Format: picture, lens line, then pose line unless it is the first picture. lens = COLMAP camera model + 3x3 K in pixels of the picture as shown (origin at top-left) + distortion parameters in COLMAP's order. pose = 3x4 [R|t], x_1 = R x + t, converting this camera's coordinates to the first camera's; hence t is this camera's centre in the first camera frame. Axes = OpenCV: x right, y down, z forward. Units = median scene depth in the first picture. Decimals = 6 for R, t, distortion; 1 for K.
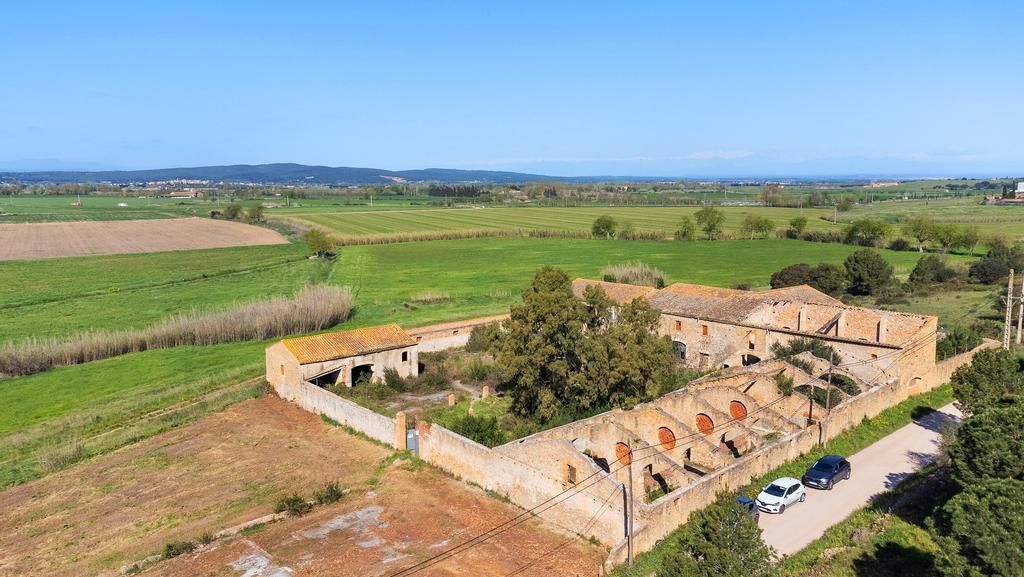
lens RADIAL K [[787.5, 0, 515.5], [0, 787.5, 286.3], [0, 0, 1]] dist [0.049006, 0.000571]
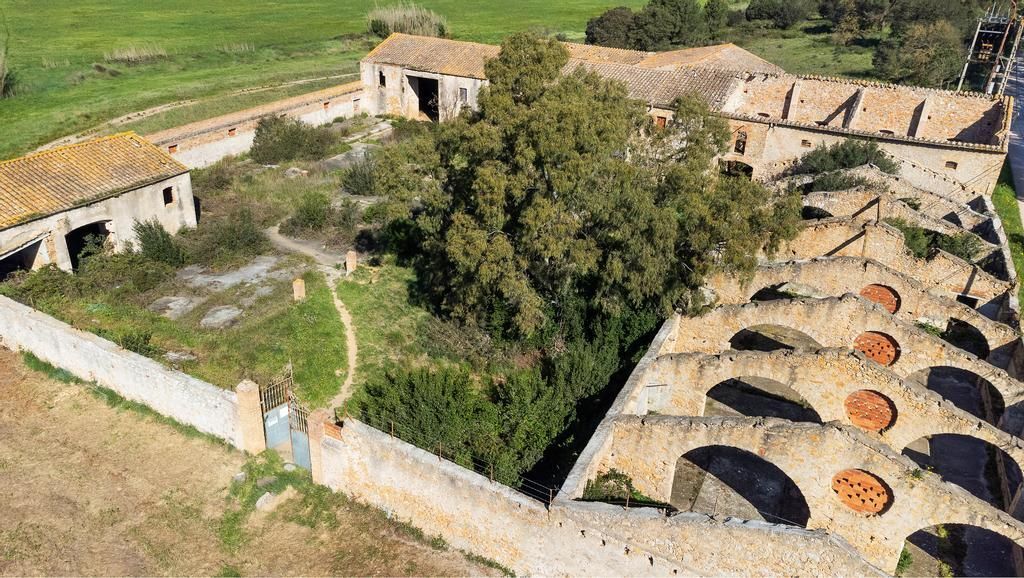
lens RADIAL K [[757.9, 0, 511.6], [0, 757.9, 288.4], [0, 0, 1]] dist [-0.004895, 0.114405]
pose [[0.931290, -0.125376, 0.342023, -0.110004], [0.005722, 0.943824, 0.330400, -0.024938], [-0.364233, -0.305741, 0.879691, 0.436661]]
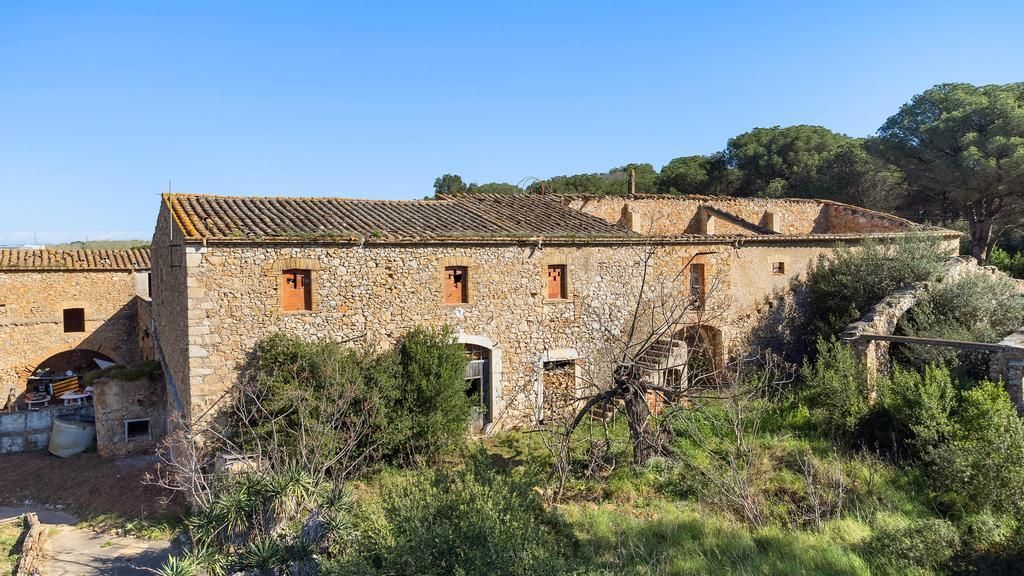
lens RADIAL K [[780.1, 0, 508.7], [0, 780.1, 285.3], [0, 0, 1]] dist [0.066105, 0.006622]
pose [[0.193253, -0.038219, 0.980404, -0.046027], [0.141728, 0.989848, 0.010650, 0.050662], [-0.970859, 0.136893, 0.196708, 0.945265]]
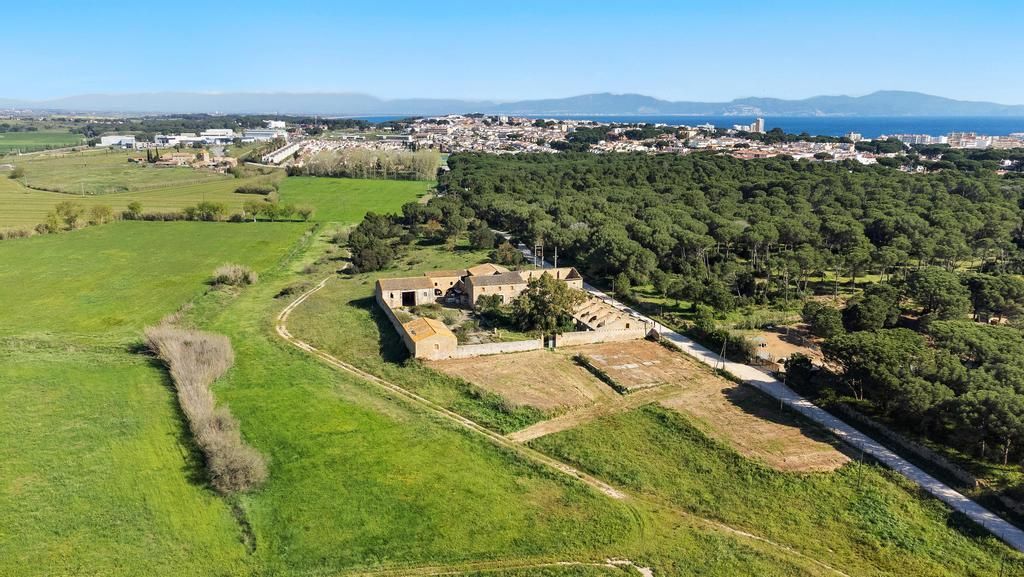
lens RADIAL K [[767.2, 0, 506.1], [0, 767.2, 282.8], [0, 0, 1]] dist [0.048015, 0.004688]
pose [[0.405885, -0.192273, 0.893470, -1.930535], [0.114907, 0.980598, 0.158822, -0.347539], [-0.906672, 0.038202, 0.420104, -0.017142]]
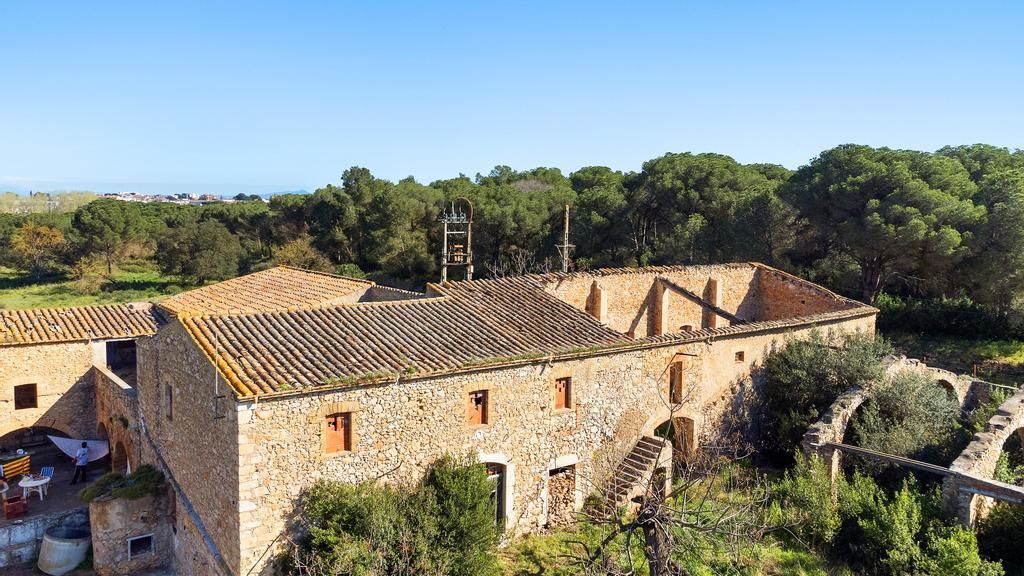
lens RADIAL K [[773.4, 0, 509.1], [0, 773.4, 286.8], [0, 0, 1]] dist [0.065244, 0.003868]
pose [[0.035192, -0.090693, 0.995257, -0.059366], [0.117321, 0.989363, 0.086007, -0.014033], [-0.992470, 0.113738, 0.045458, 0.986003]]
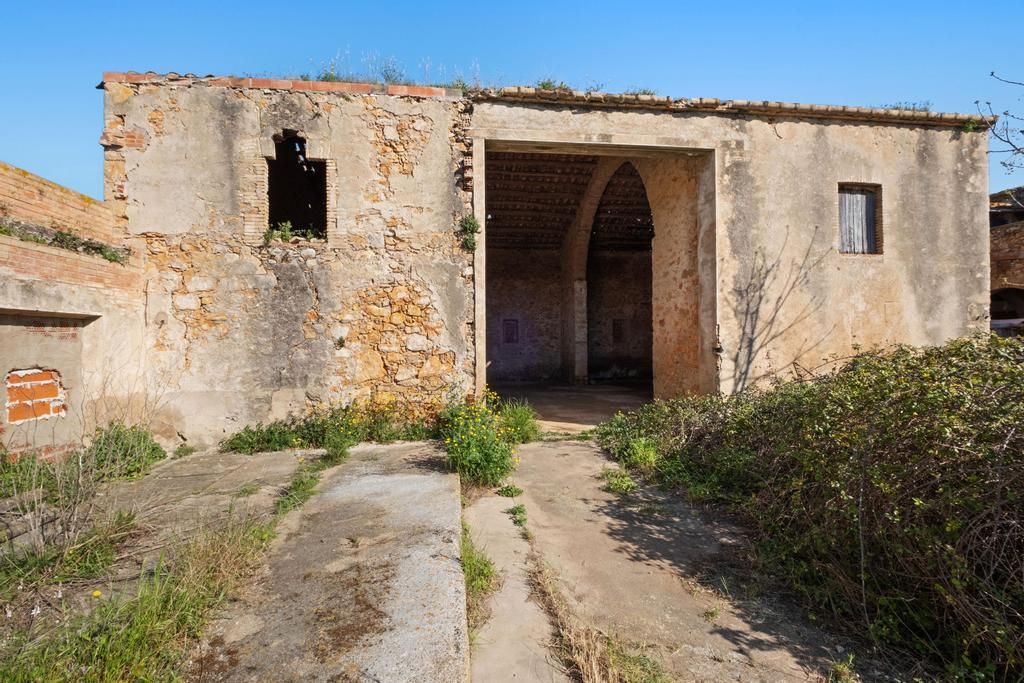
lens RADIAL K [[463.0, 0, 508.9], [0, 463.0, 330.9], [0, 0, 1]] dist [-0.003062, -0.000299]
pose [[0.585670, 0.015858, 0.810395, 0.036742], [0.115160, 0.988038, -0.102560, 0.072047], [-0.802327, 0.153391, 0.576838, 1.257558]]
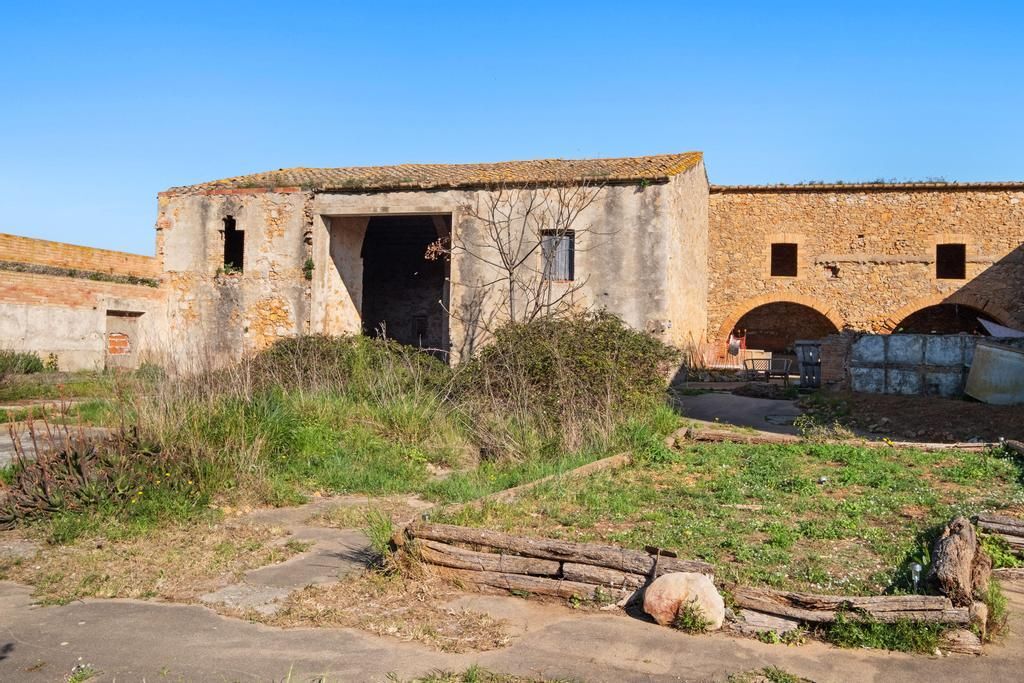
lens RADIAL K [[796.4, 0, 510.0], [0, 796.4, 311.7], [0, 0, 1]] dist [0.001479, 0.000118]
pose [[0.880948, 0.059645, 0.469439, 0.039311], [0.018272, 0.986998, -0.159694, 0.098299], [-0.472860, 0.149259, 0.868404, 1.070945]]
